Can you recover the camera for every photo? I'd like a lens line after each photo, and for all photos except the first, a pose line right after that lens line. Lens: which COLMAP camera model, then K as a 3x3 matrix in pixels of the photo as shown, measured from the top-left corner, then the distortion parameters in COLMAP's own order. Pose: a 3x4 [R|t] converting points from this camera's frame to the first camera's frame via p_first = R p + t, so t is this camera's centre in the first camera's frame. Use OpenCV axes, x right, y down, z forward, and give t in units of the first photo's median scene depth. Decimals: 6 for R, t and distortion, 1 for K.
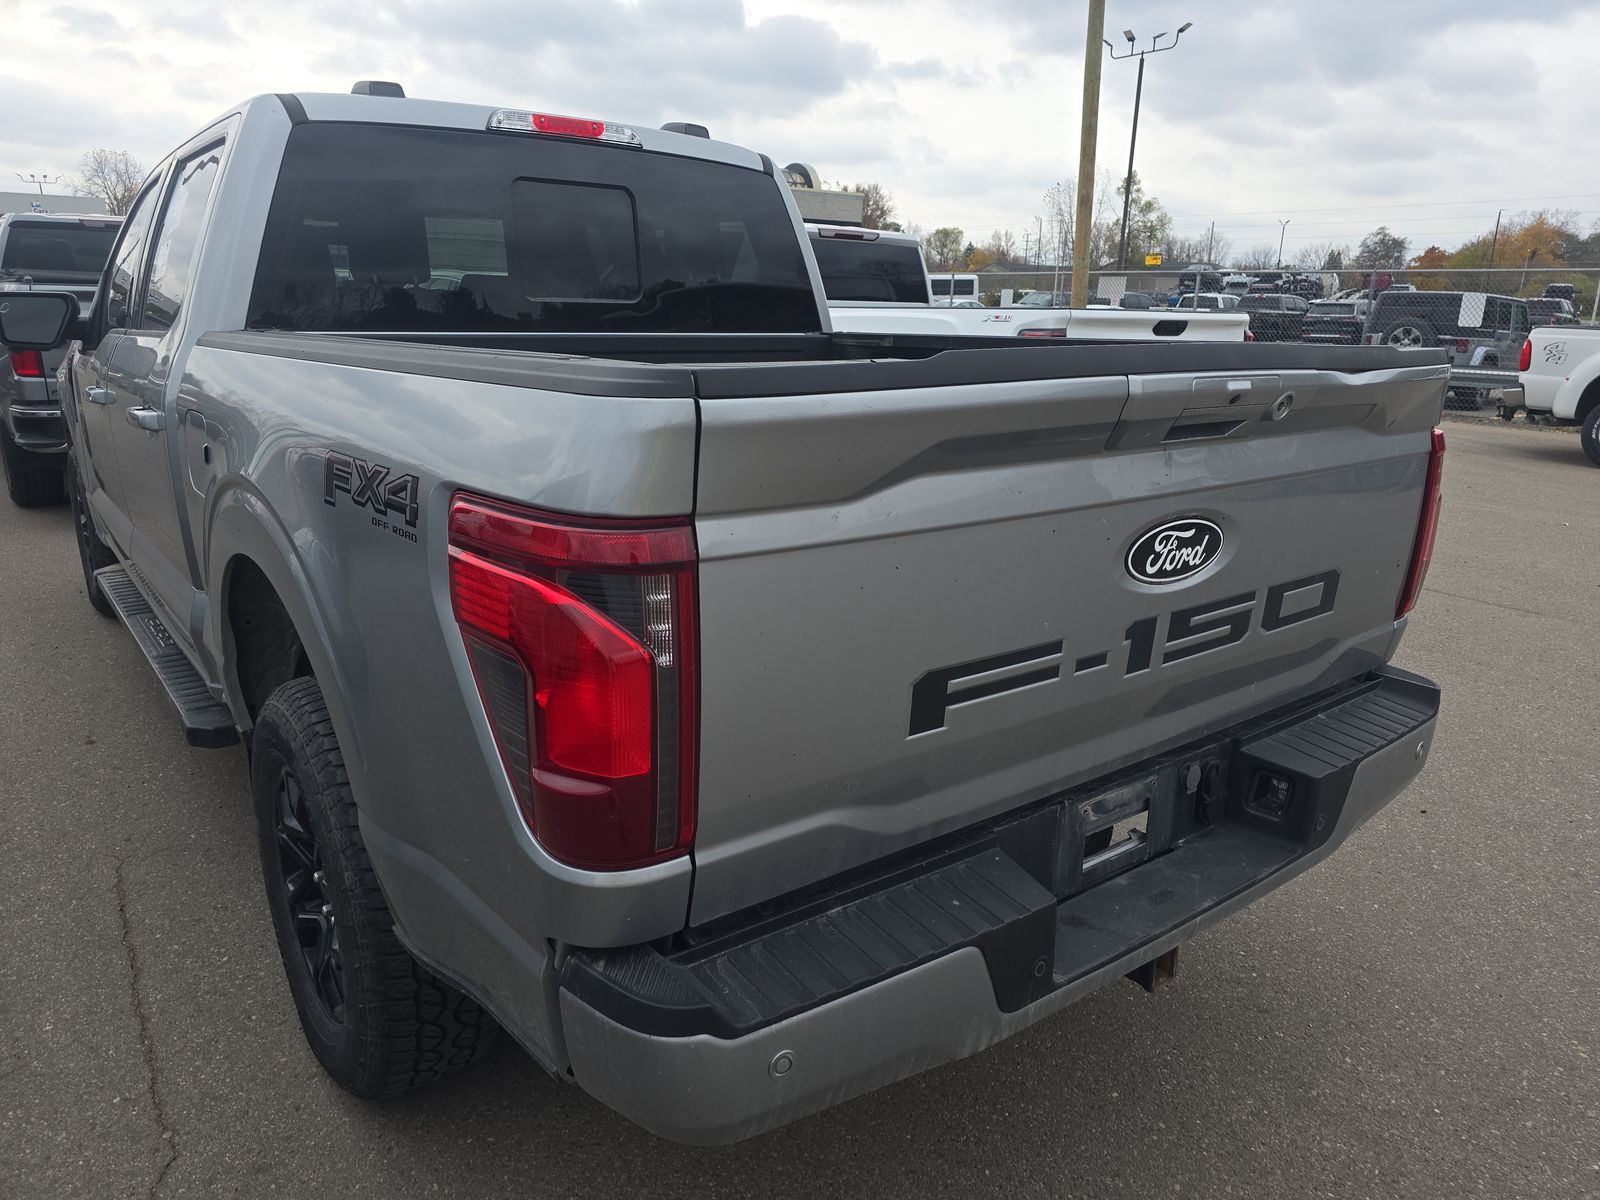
lens RADIAL K [[1093.4, 0, 822.4], [0, 1093.4, 608.6], [0, 0, 1]] dist [0.009164, -0.004683]
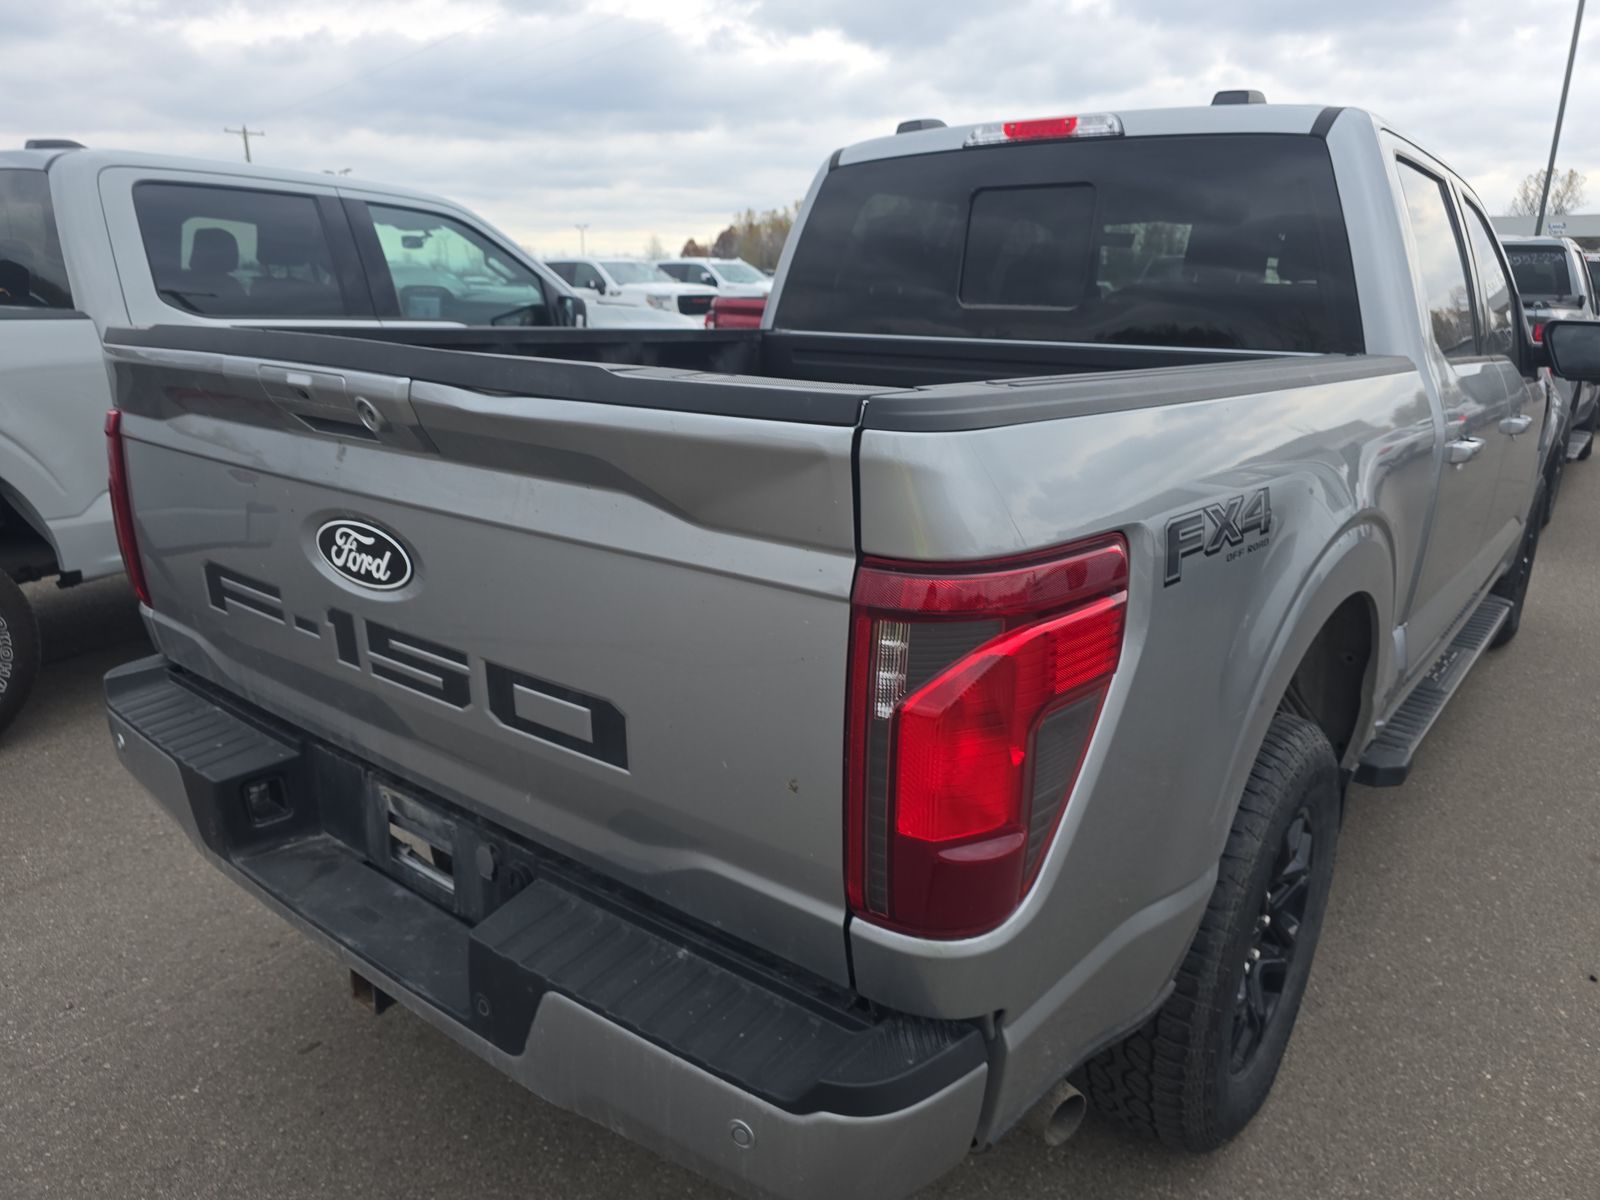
lens RADIAL K [[1091.9, 0, 800.0], [0, 1091.9, 600.0], [0, 0, 1]] dist [0.057596, -0.057743]
pose [[0.226915, 0.246115, -0.942304, 1.262220], [-0.274070, 0.944579, 0.180711, -0.279366], [0.934556, 0.217251, 0.281792, 1.050439]]
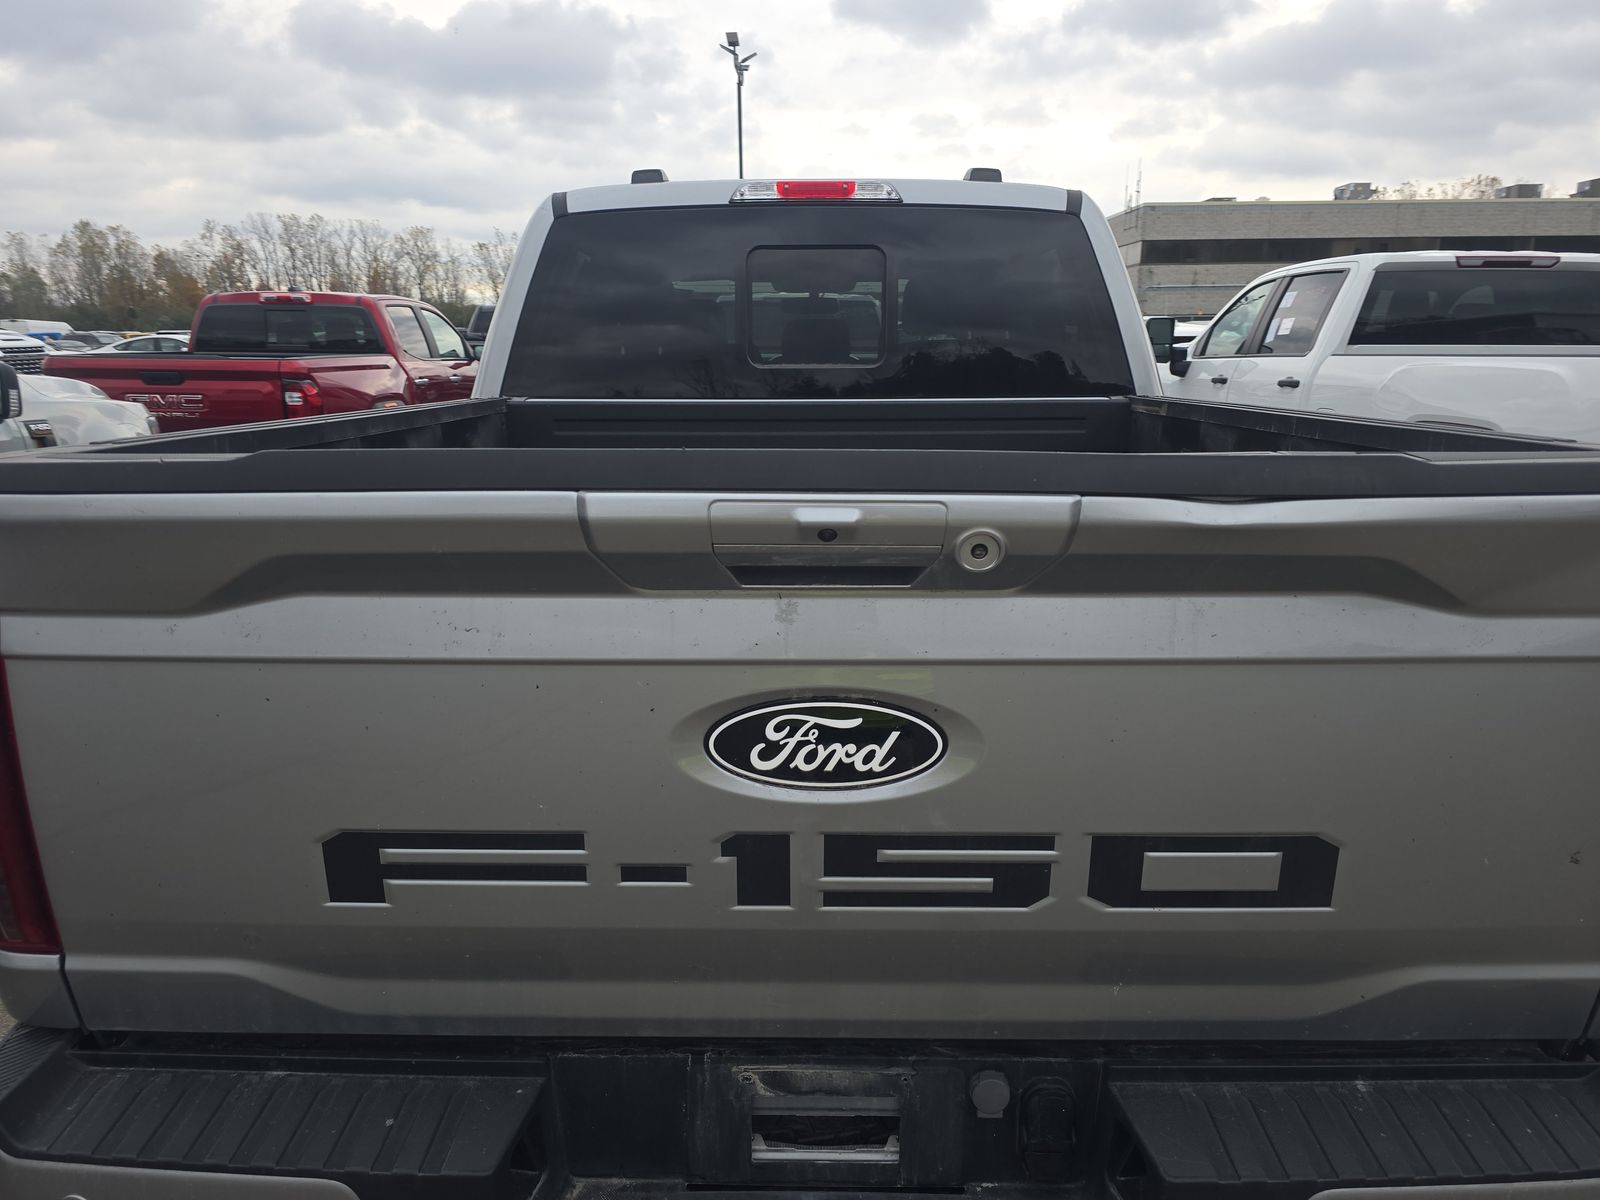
lens RADIAL K [[1091.9, 0, 800.0], [0, 1091.9, 600.0], [0, 0, 1]] dist [0.057596, -0.057743]
pose [[0.777503, 0.120524, -0.617222, 0.689764], [-0.151051, 0.988522, 0.002750, -0.135435], [0.610469, 0.091094, 0.786784, 0.432252]]
